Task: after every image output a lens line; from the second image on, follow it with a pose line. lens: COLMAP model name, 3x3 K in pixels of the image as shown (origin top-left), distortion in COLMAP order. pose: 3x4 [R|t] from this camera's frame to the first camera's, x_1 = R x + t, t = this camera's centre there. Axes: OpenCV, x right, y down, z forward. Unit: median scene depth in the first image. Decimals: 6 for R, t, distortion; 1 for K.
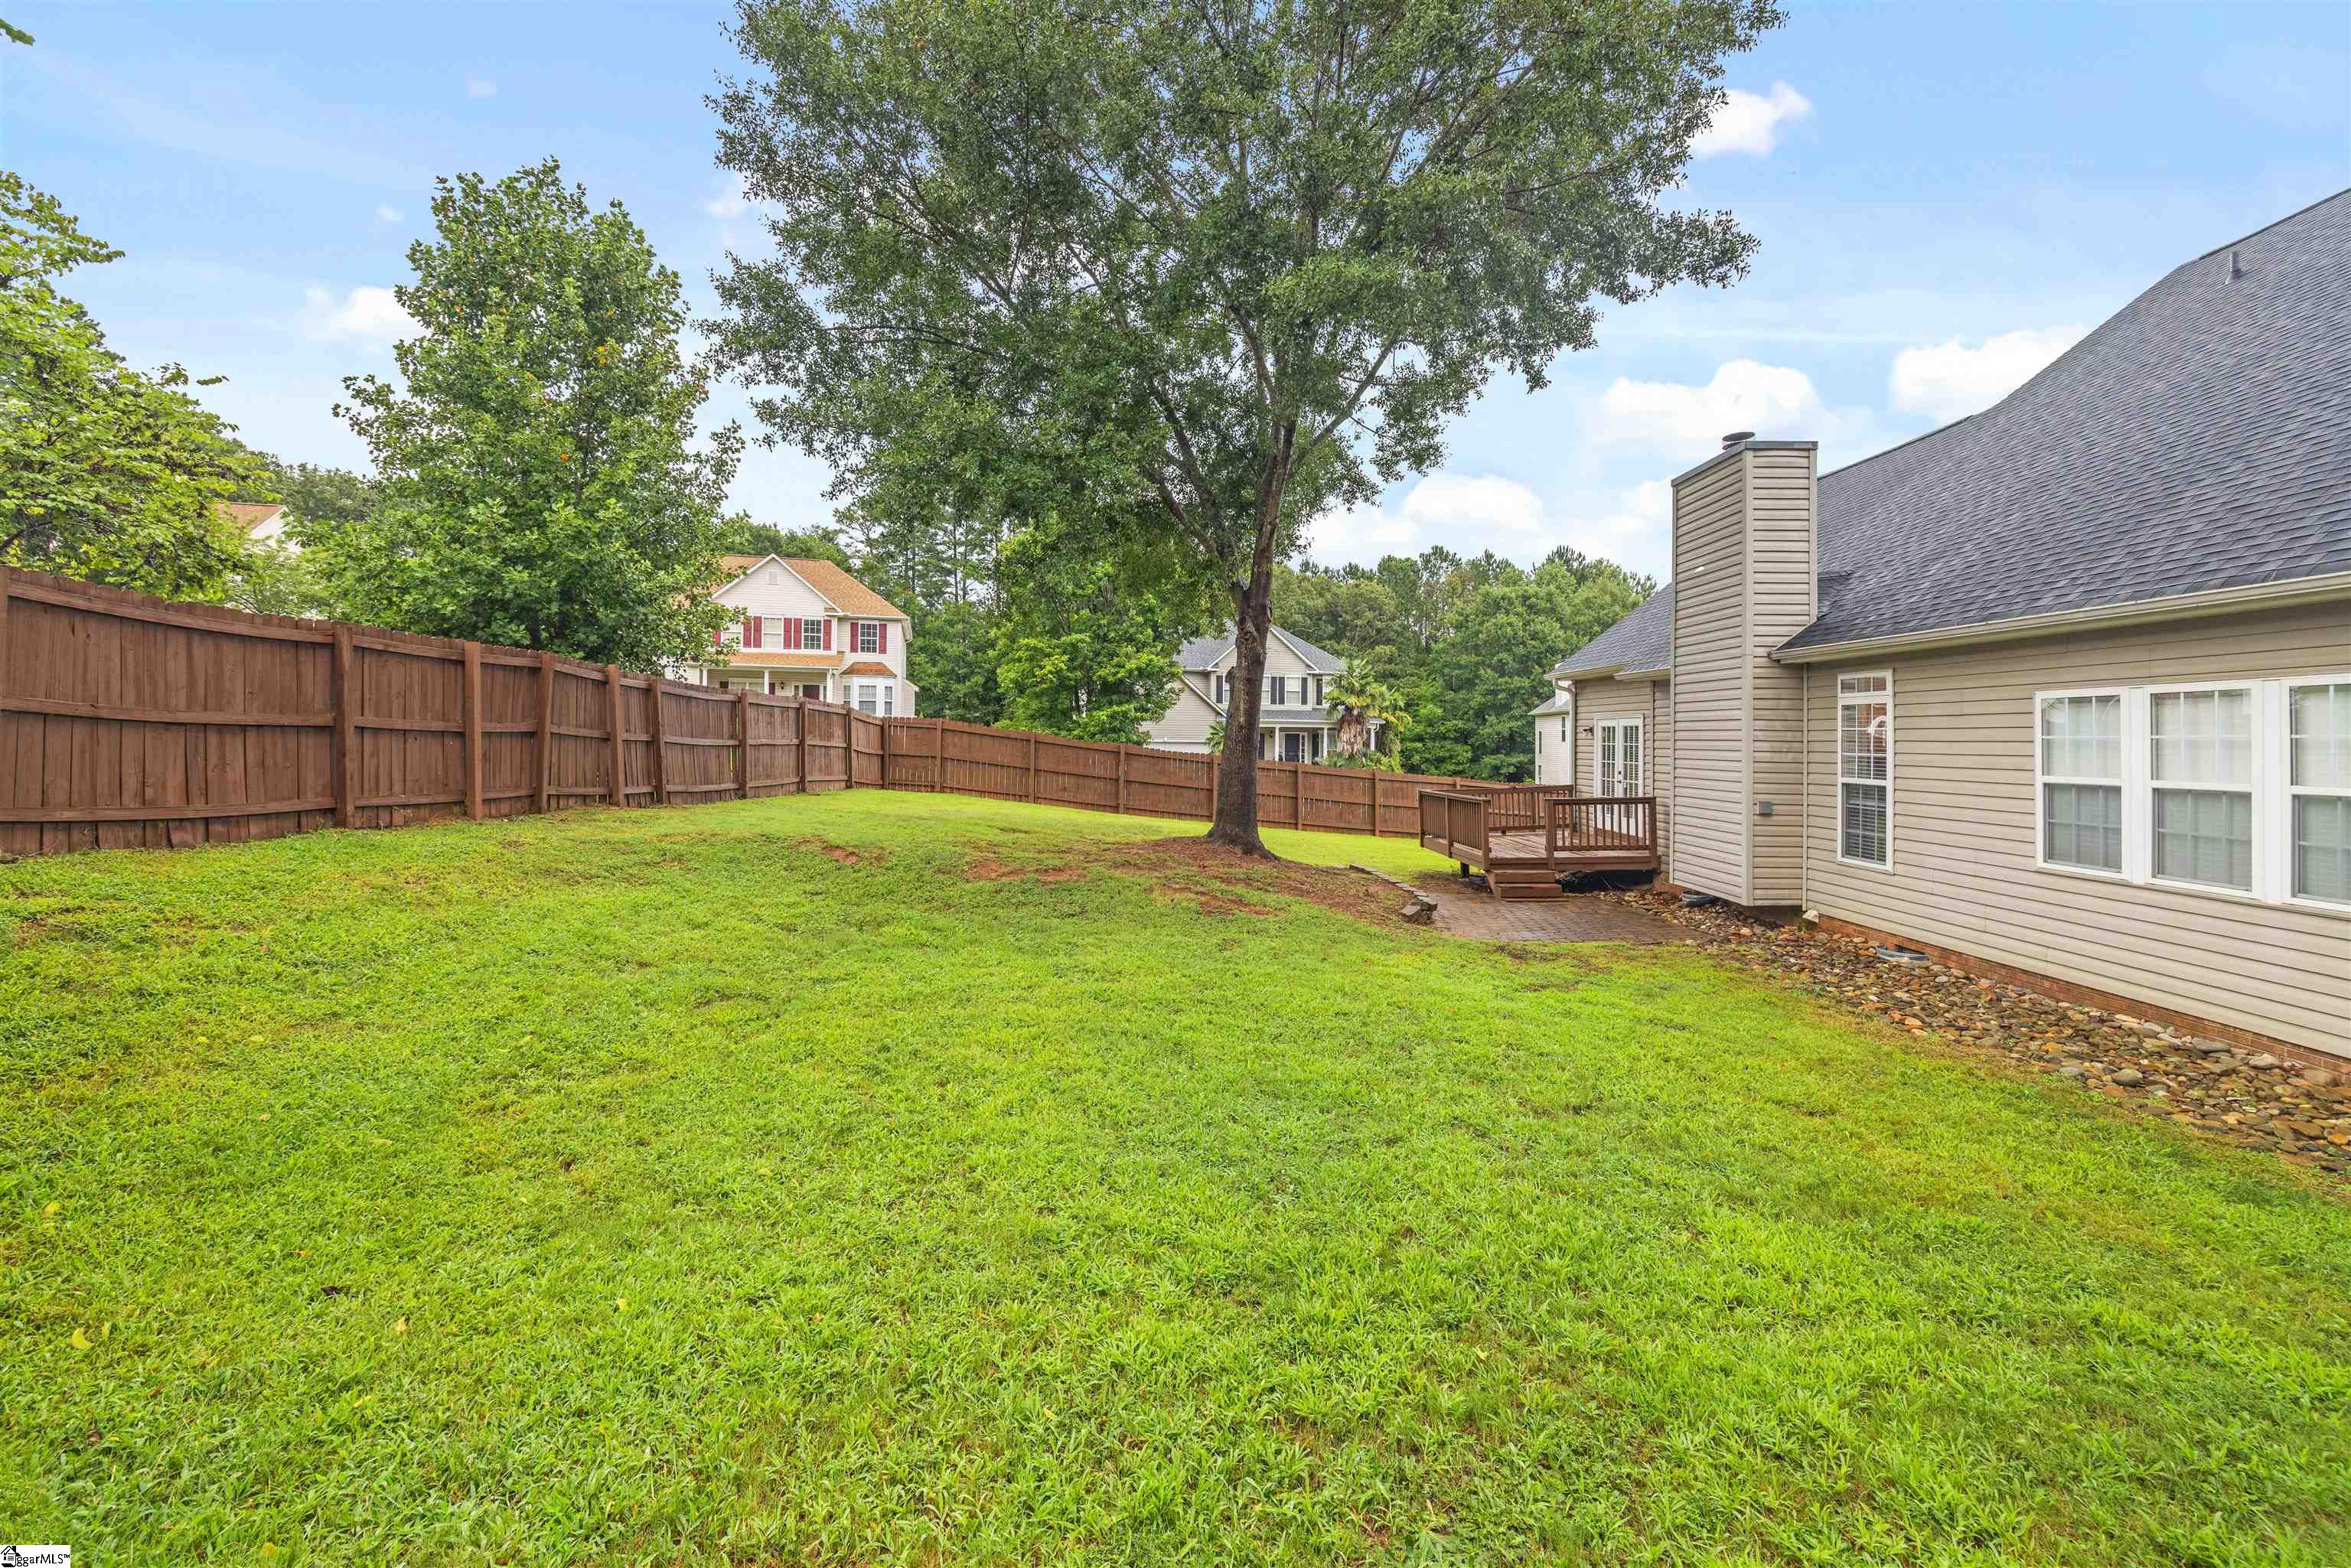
lens RADIAL K [[895.5, 0, 1172.4], [0, 895.5, 743.1], [0, 0, 1]] dist [-0.001385, -0.000071]
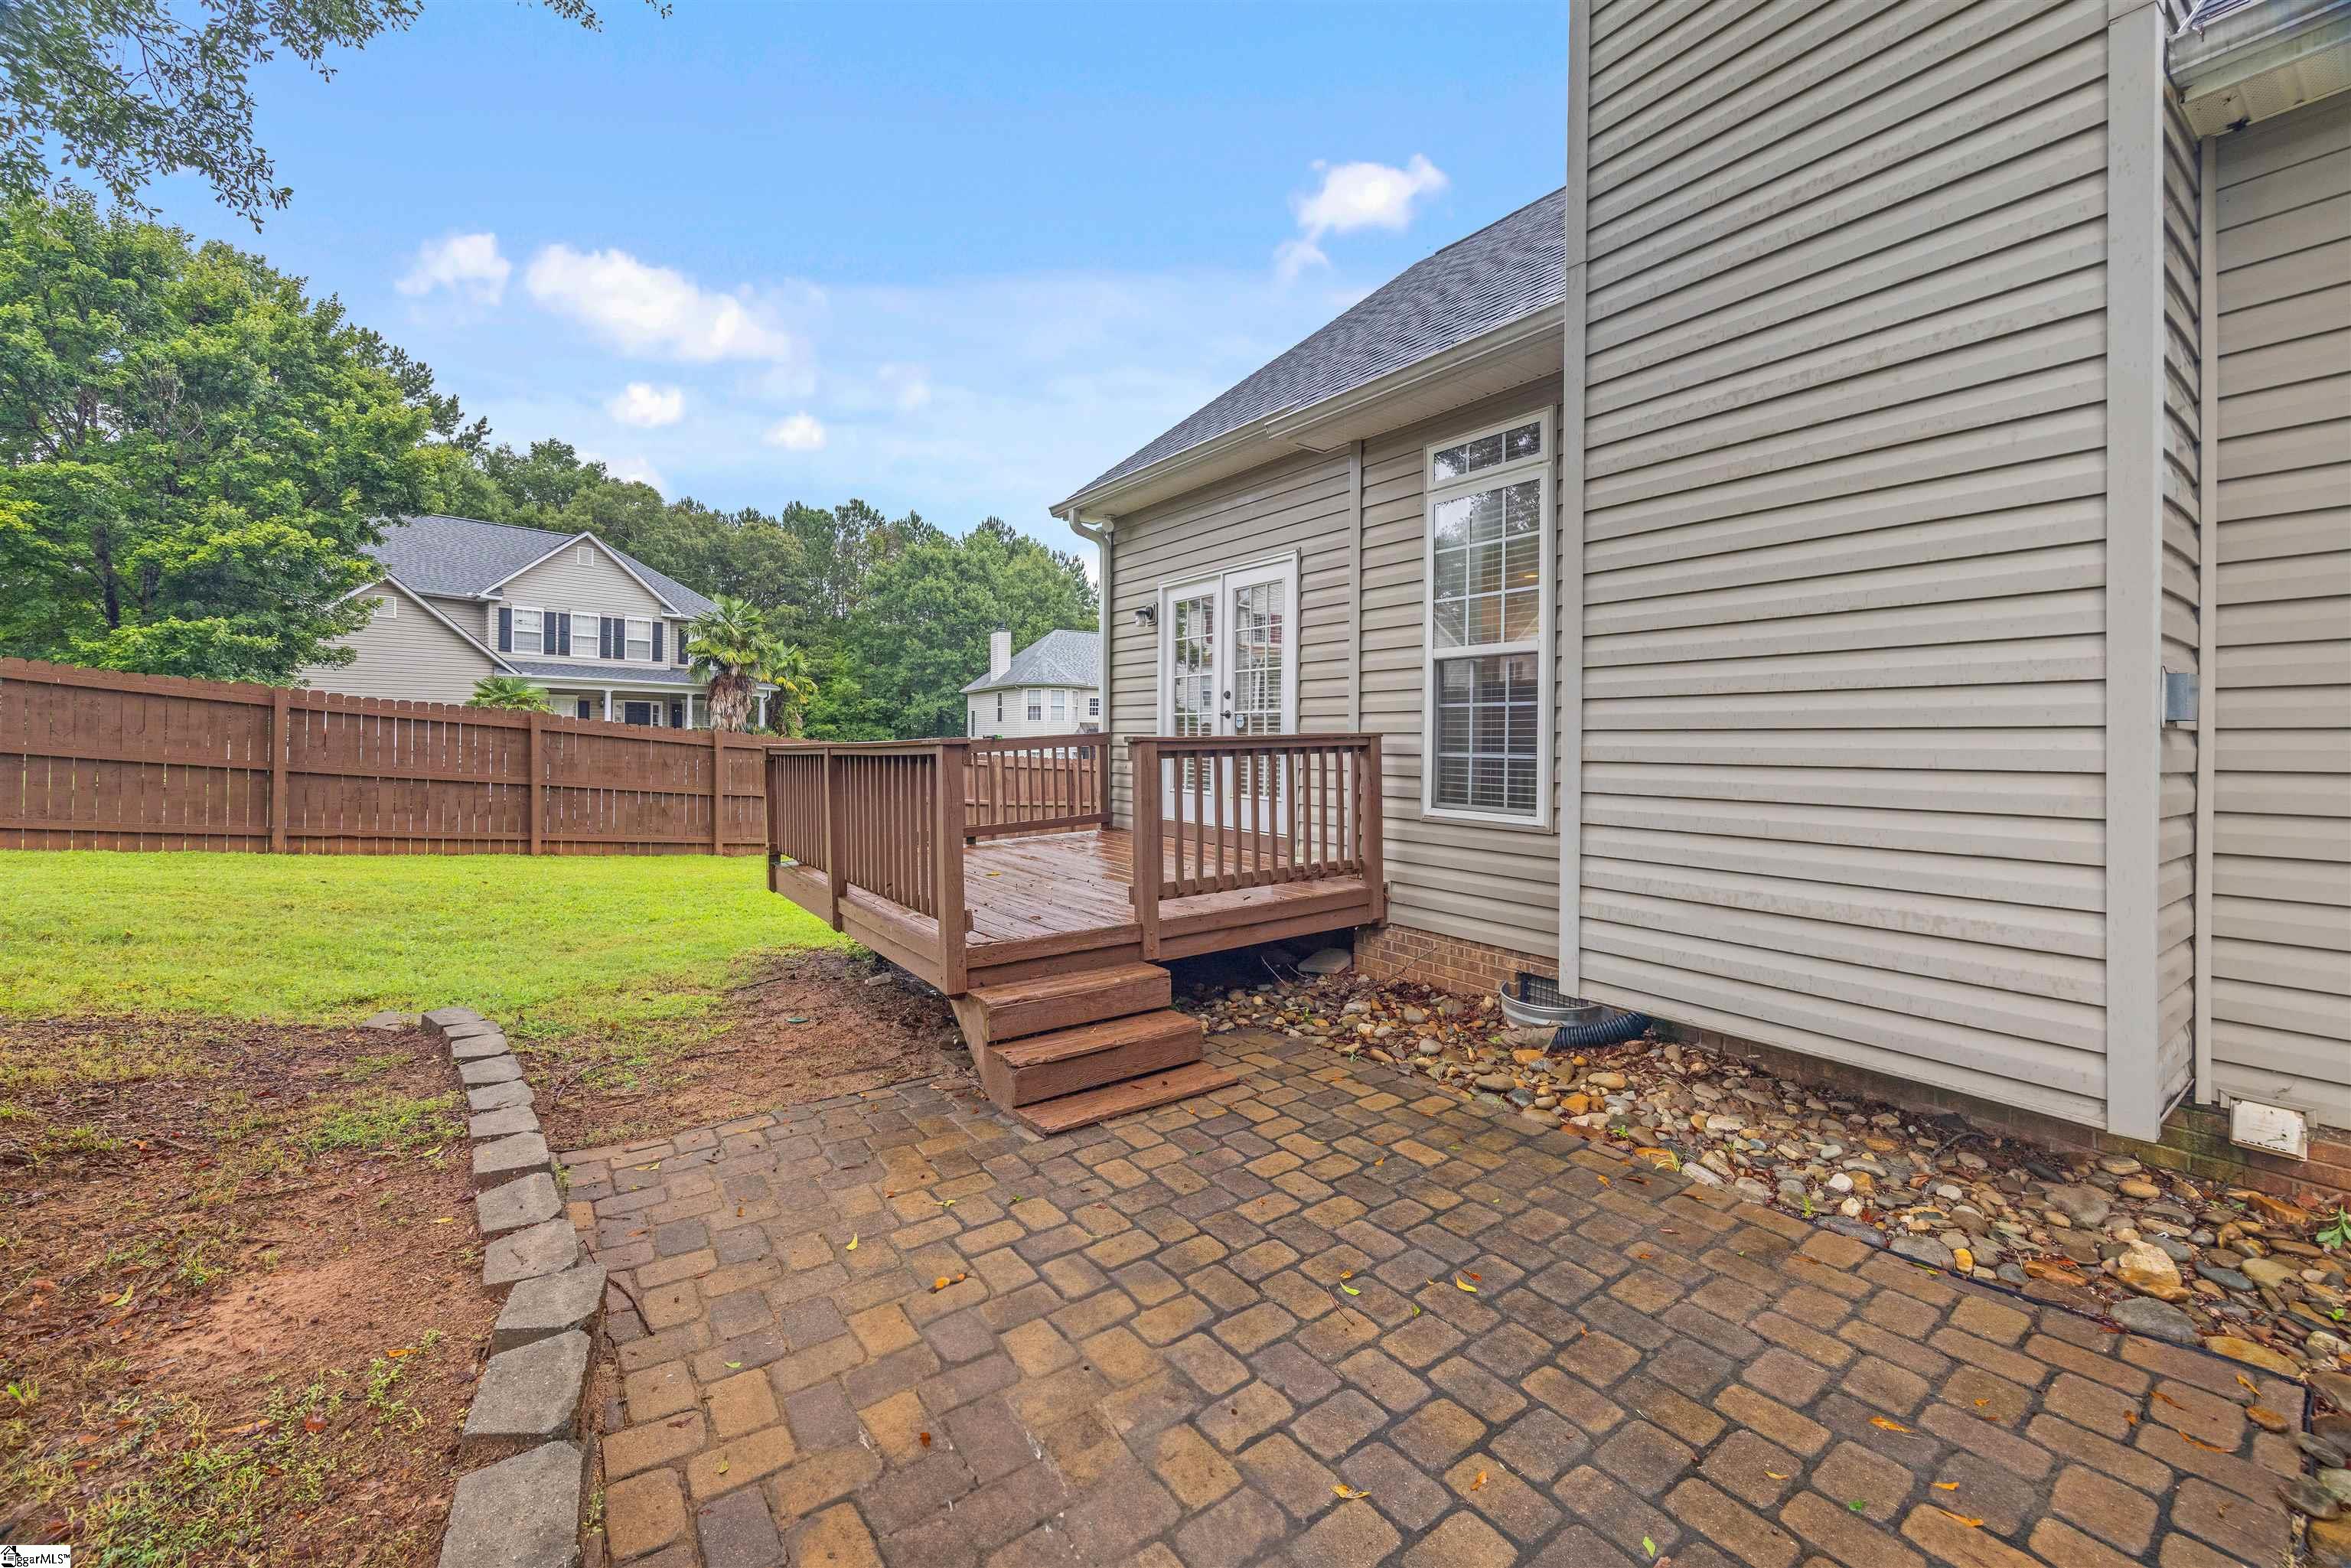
lens RADIAL K [[895.5, 0, 1172.4], [0, 895.5, 743.1], [0, 0, 1]] dist [-0.001385, -0.000071]
pose [[0.812056, 0.001874, 0.583576, 0.053015], [-0.004112, 0.999988, 0.002511, 0.013858], [-0.583565, -0.004439, 0.812055, 0.160466]]
